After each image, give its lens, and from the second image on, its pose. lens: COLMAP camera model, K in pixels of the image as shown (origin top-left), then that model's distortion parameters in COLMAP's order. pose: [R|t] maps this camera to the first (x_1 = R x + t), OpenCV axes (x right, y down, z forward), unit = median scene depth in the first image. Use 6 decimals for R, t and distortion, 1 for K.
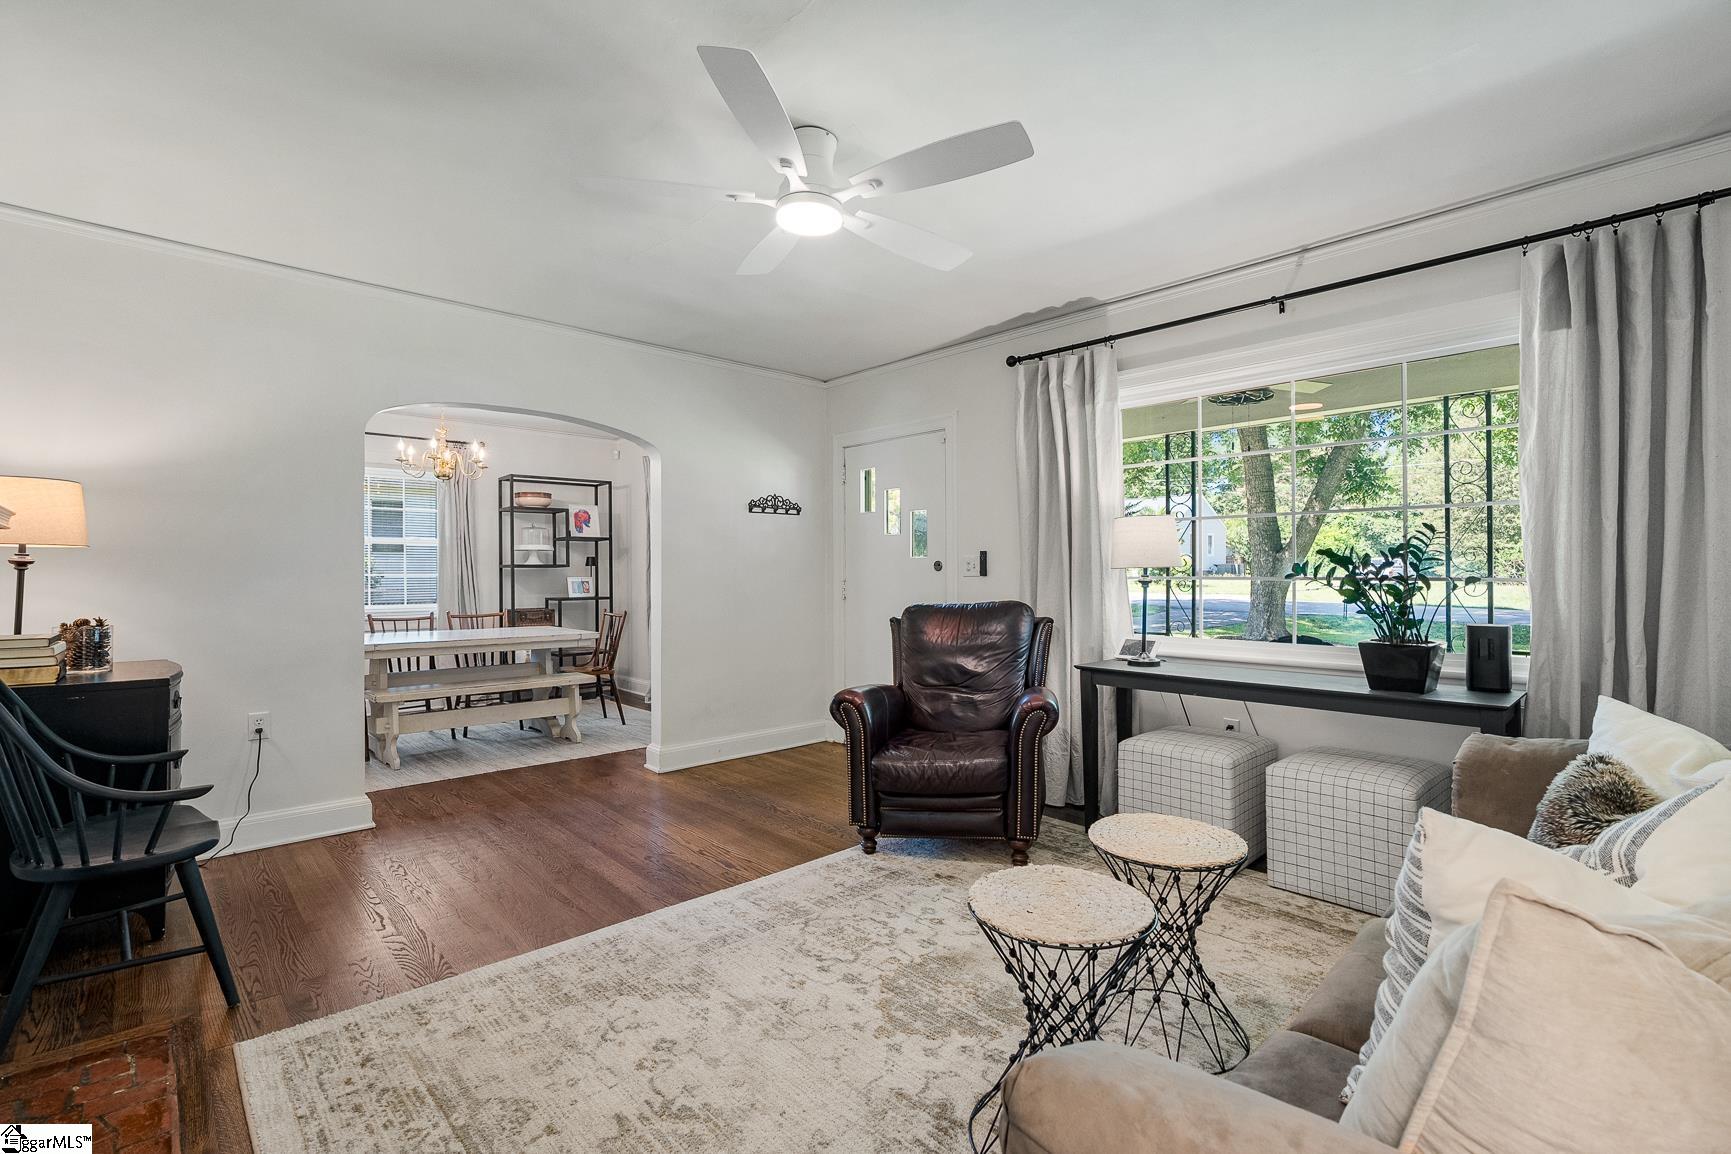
lens RADIAL K [[783.0, 0, 869.9], [0, 783.0, 576.9], [0, 0, 1]] dist [-0.011738, 0.000193]
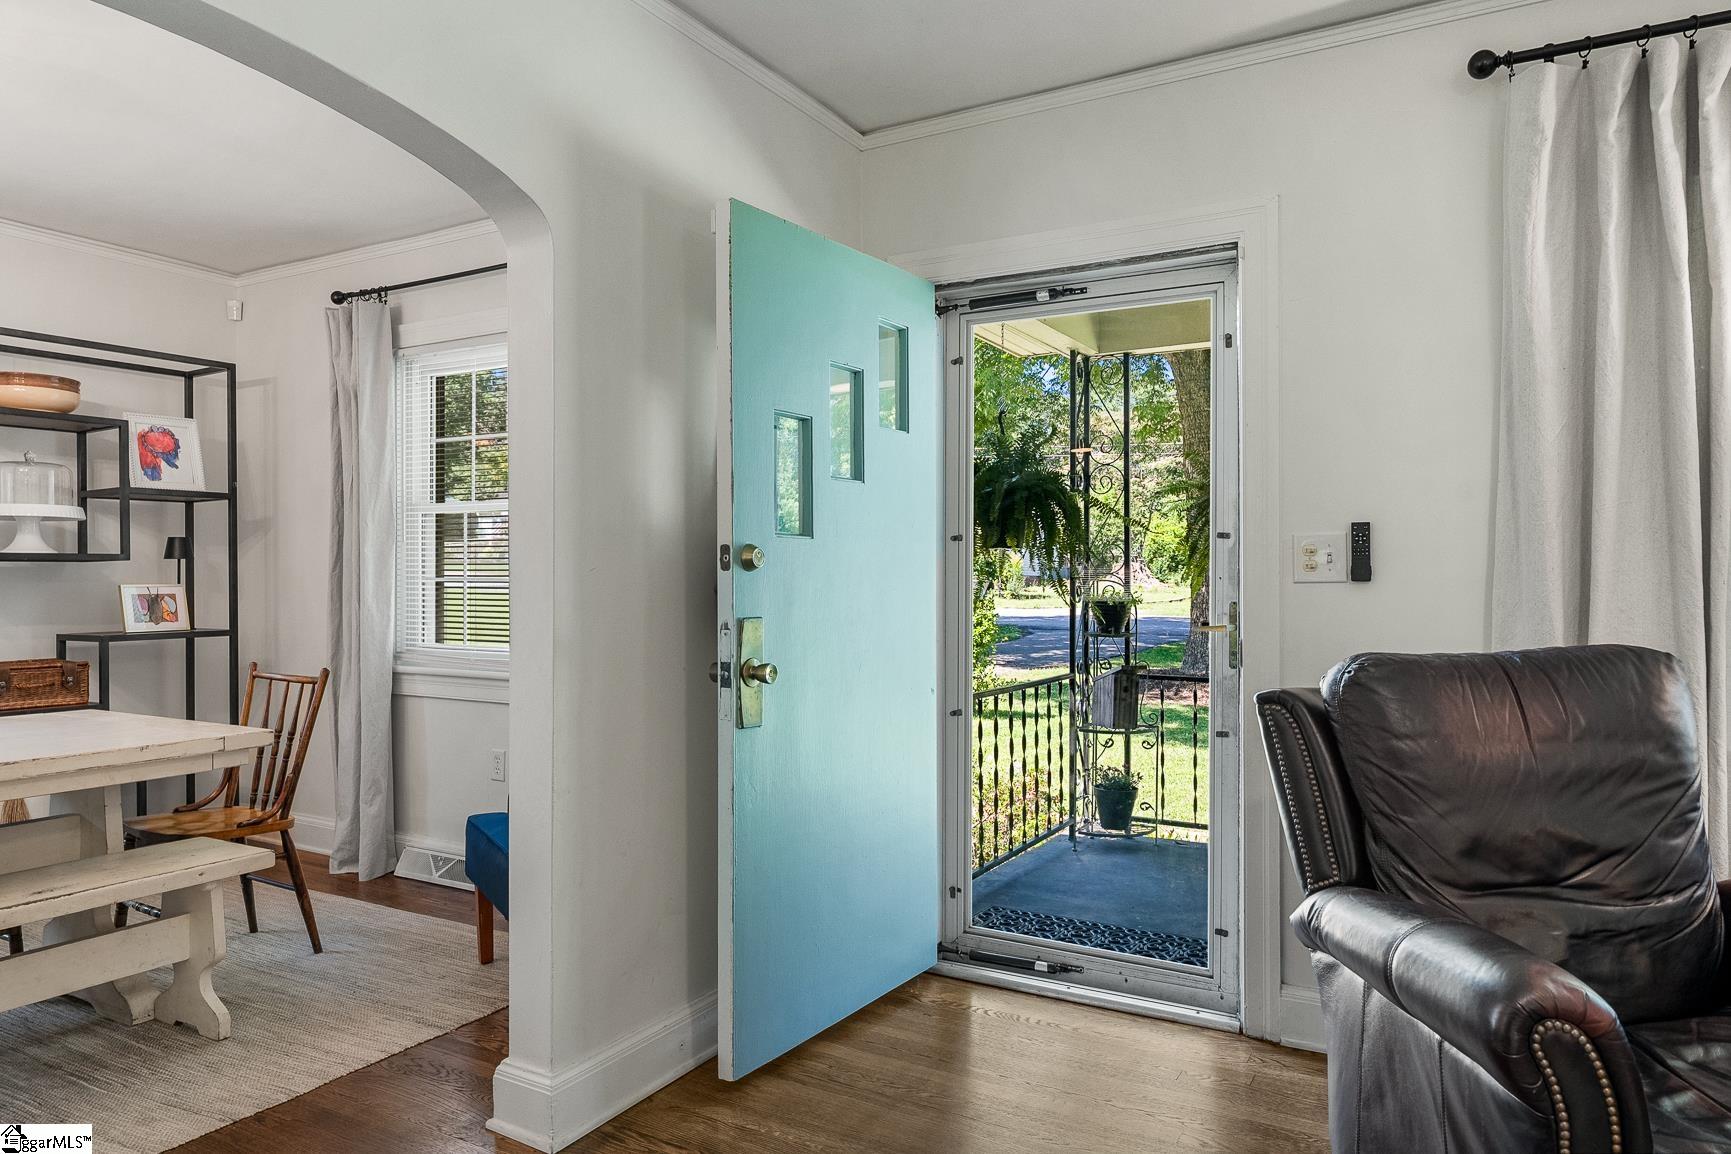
lens RADIAL K [[1118.6, 0, 868.3], [0, 1118.6, 575.2], [0, 0, 1]] dist [0.000337, 0.000656]
pose [[0.956412, 0.001767, 0.292015, -0.409044], [0.000583, 0.999968, -0.007958, 0.000372], [-0.292020, 0.007781, 0.956381, 0.710108]]
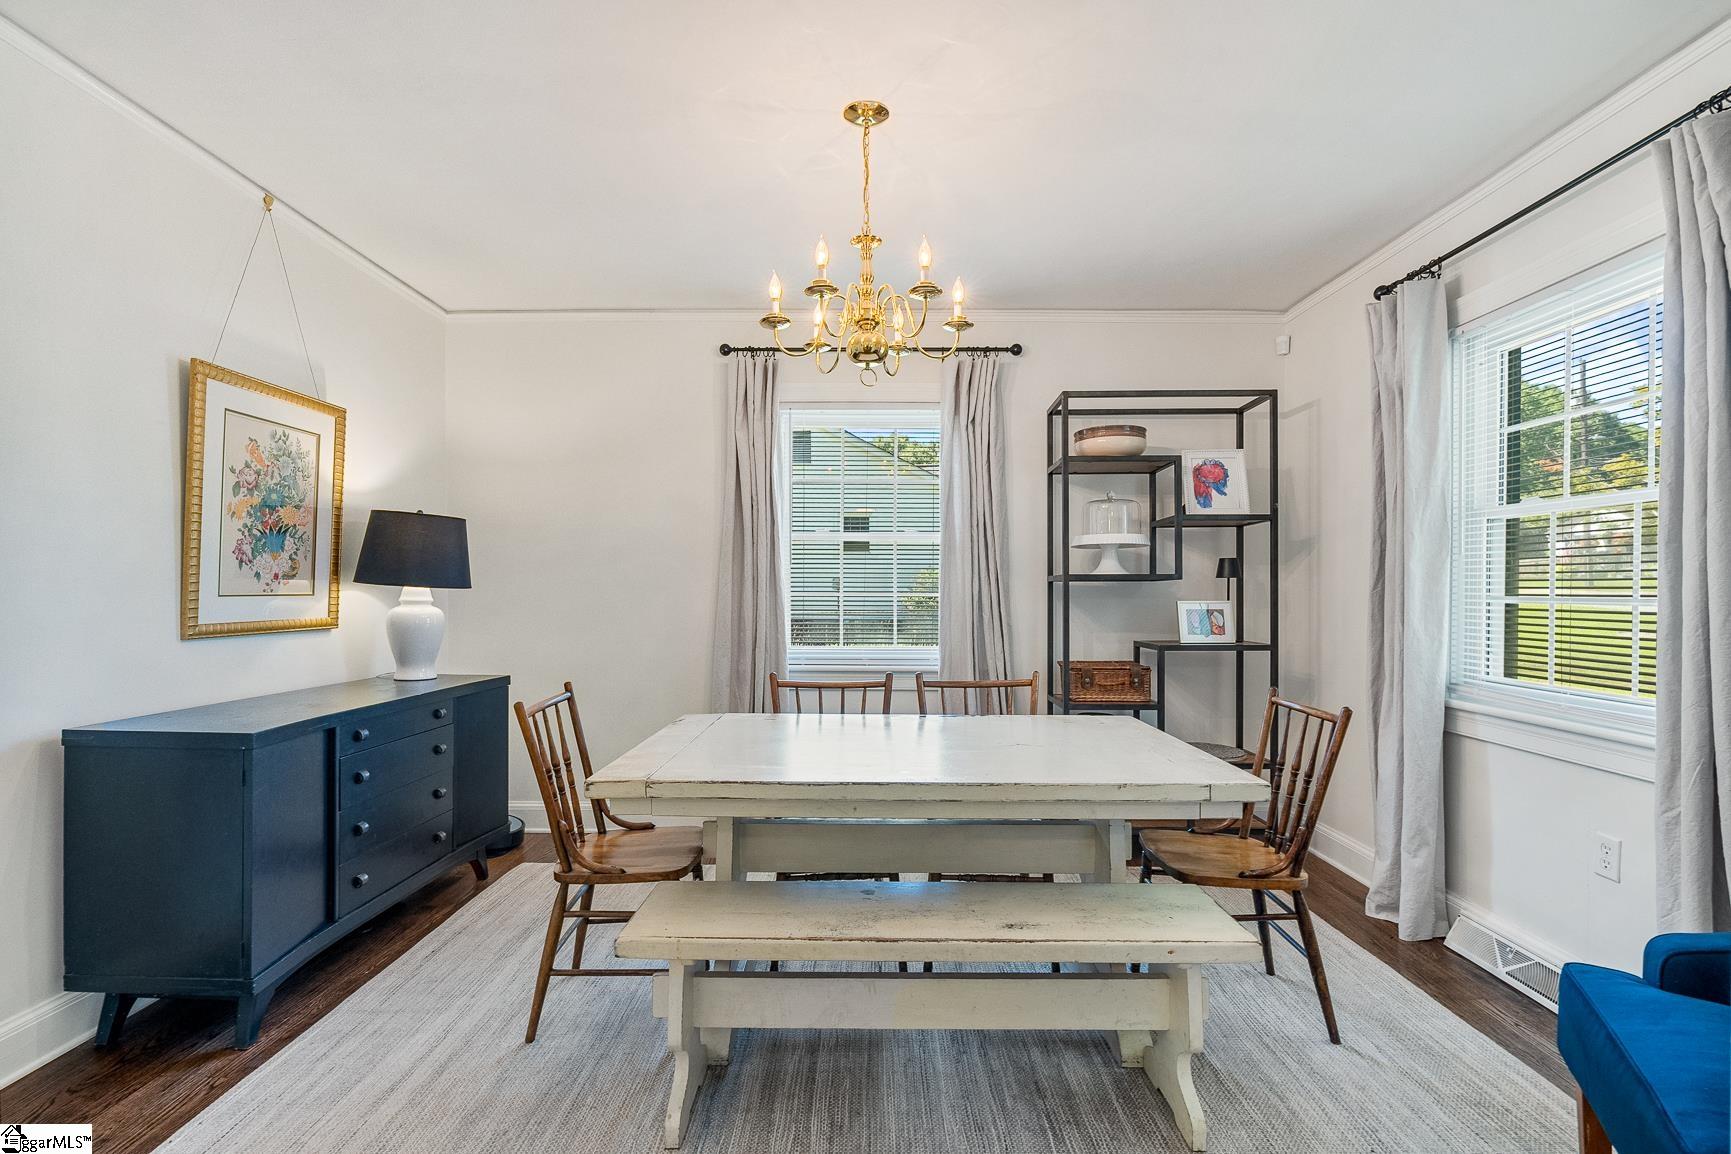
lens RADIAL K [[786.4, 0, 869.7], [0, 786.4, 596.7], [0, 0, 1]] dist [-0.016222, 0.009700]
pose [[0.729389, 0.009474, -0.684033, -0.446620], [-0.008088, 0.999954, 0.005226, -0.007273], [0.684051, 0.001721, 0.729432, 1.186225]]
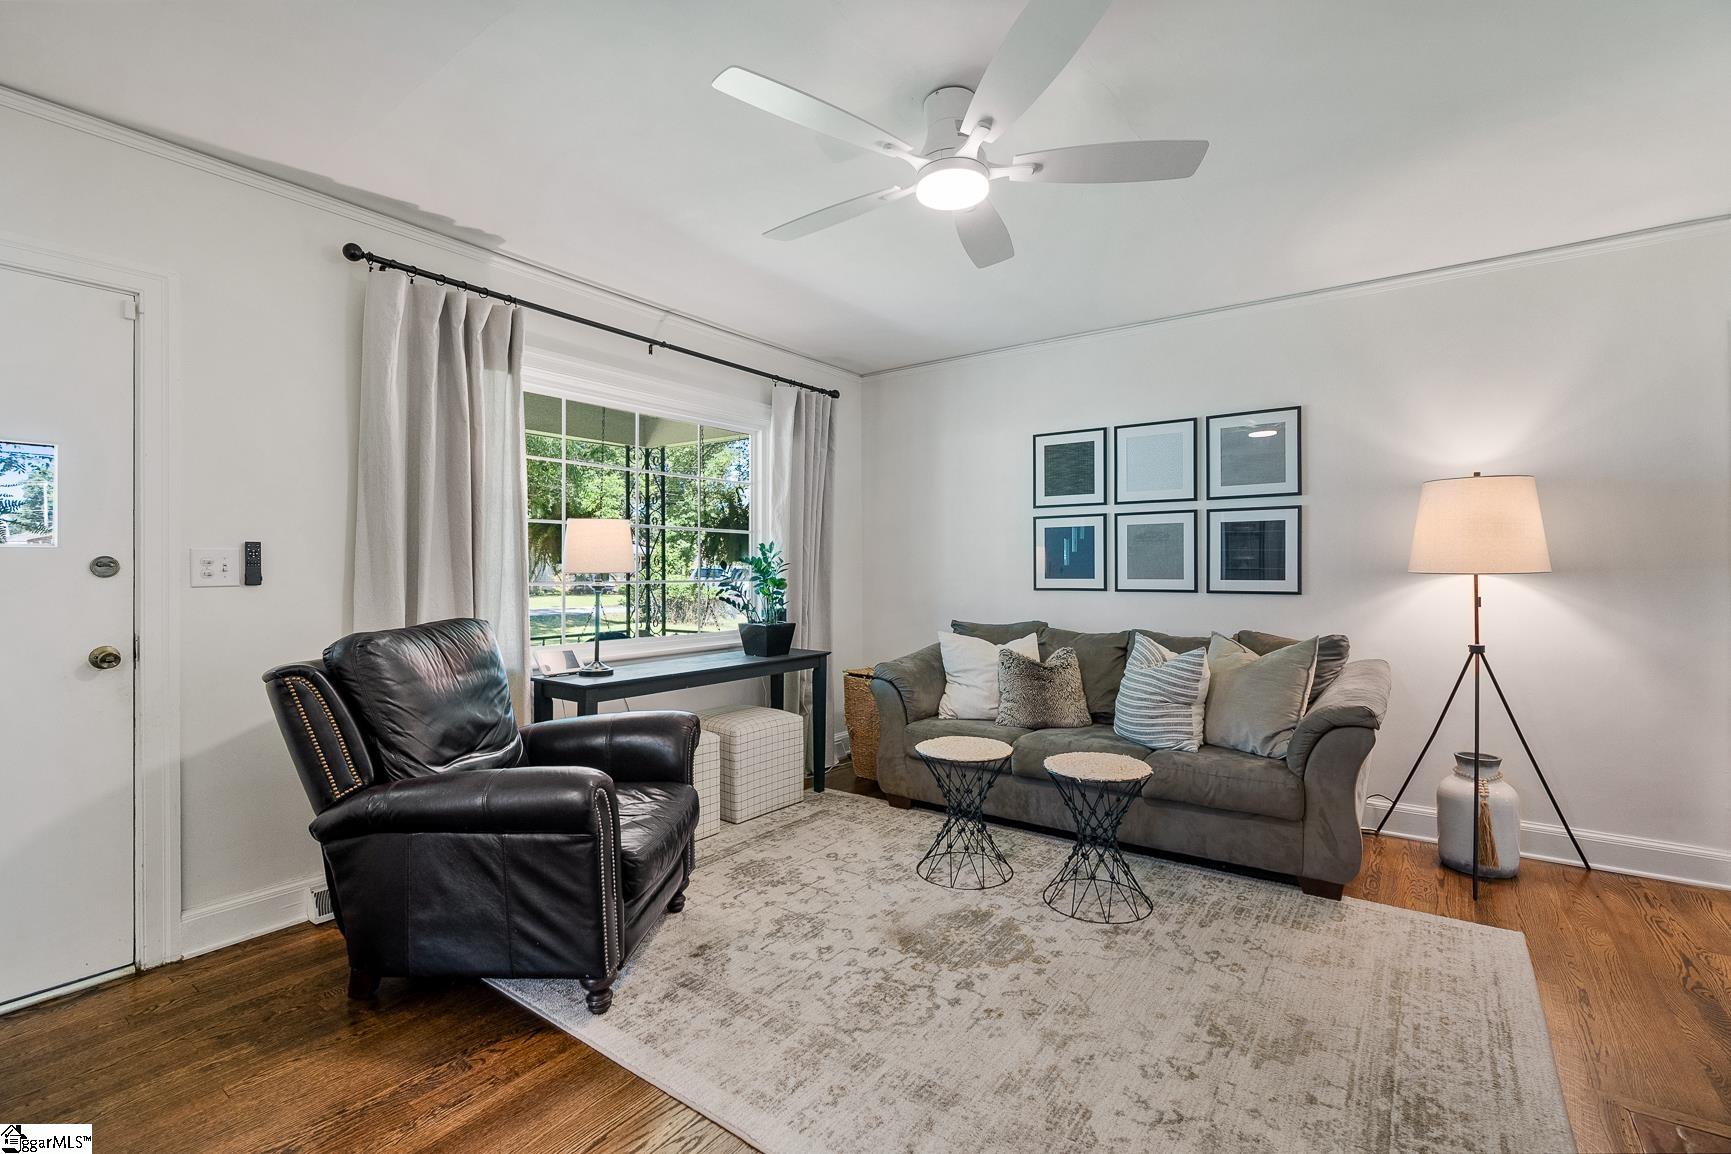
lens RADIAL K [[776.7, 0, 867.7], [0, 776.7, 572.0], [0, 0, 1]] dist [-0.010071, 0.000679]
pose [[-0.183963, 0.001159, 0.982933, -0.705697], [0.008644, 0.999963, 0.000439, -0.010129], [-0.982895, 0.008577, -0.183966, 0.941048]]
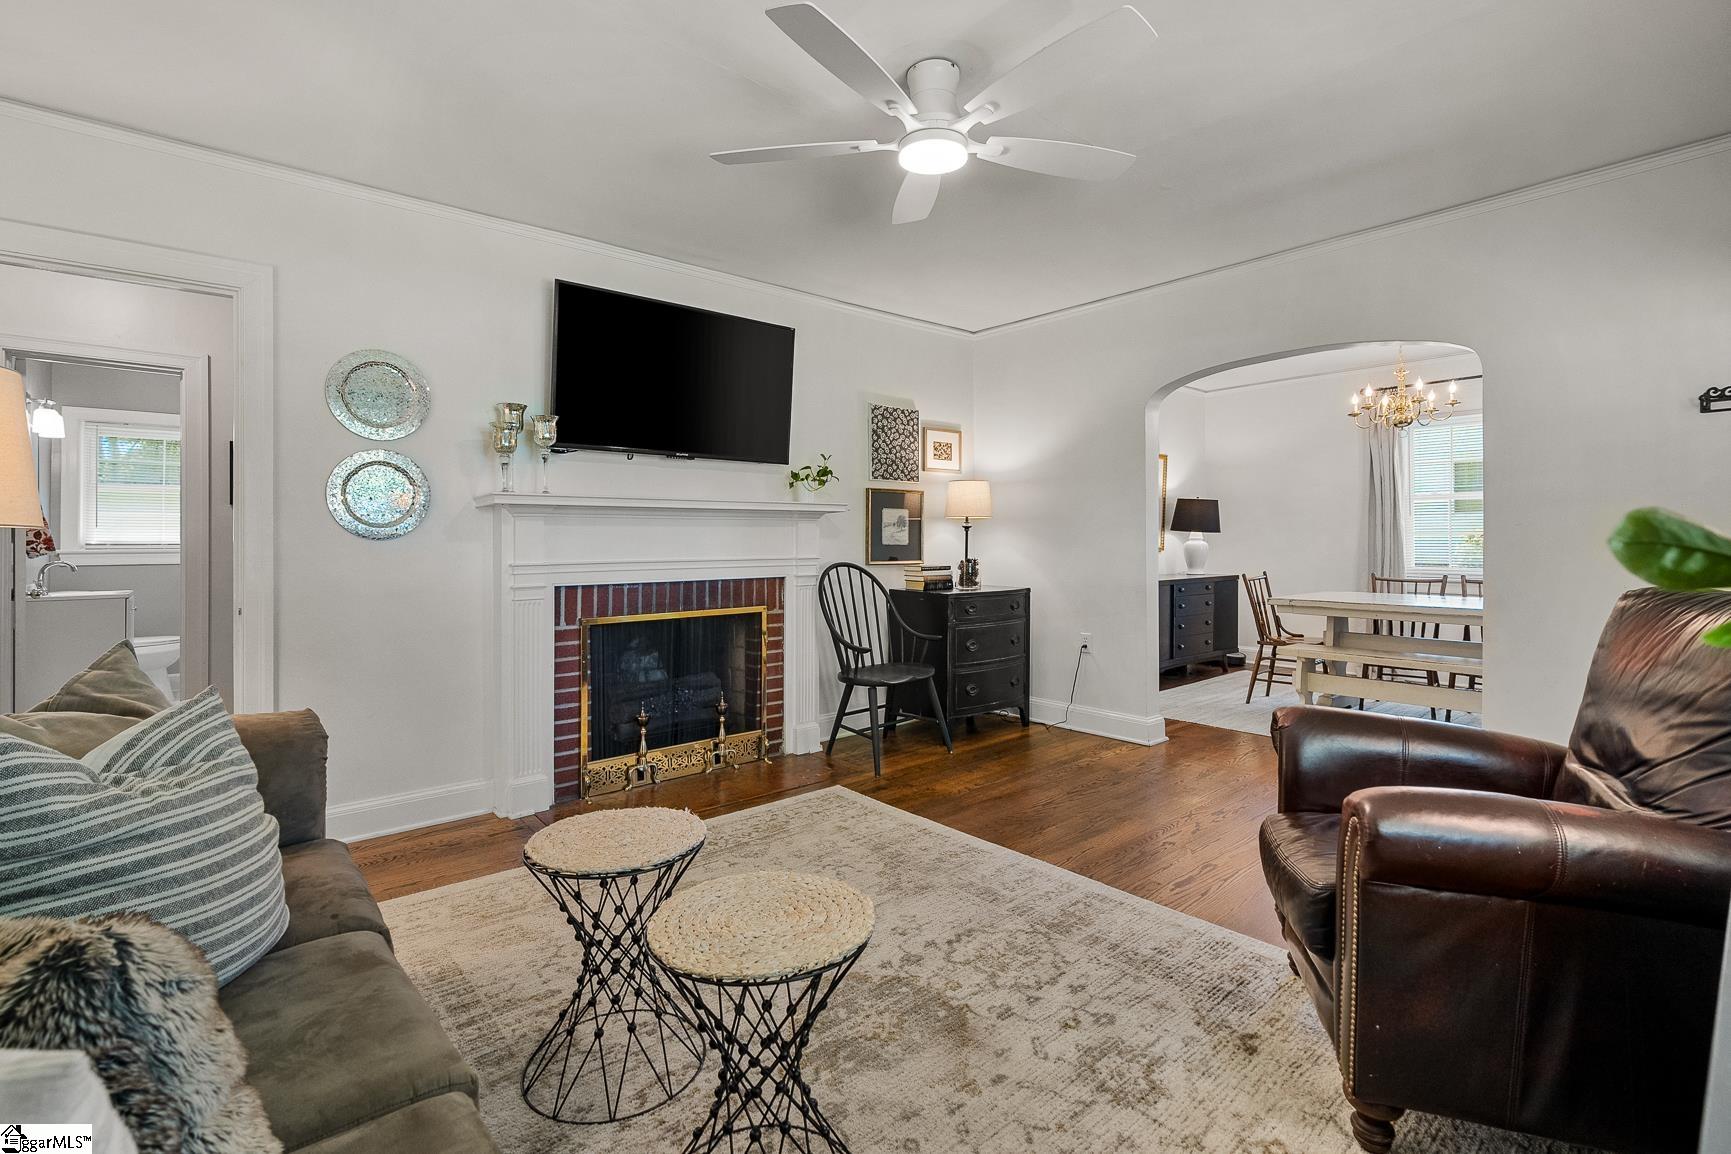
lens RADIAL K [[796.3, 0, 871.3], [0, 796.3, 540.9], [0, 0, 1]] dist [-0.010569, 0.000362]
pose [[-0.041253, 0.002561, -0.999145, 0.670437], [0.000223, 0.999997, 0.002554, 0.008309], [0.999149, -0.000117, -0.041253, 0.718348]]
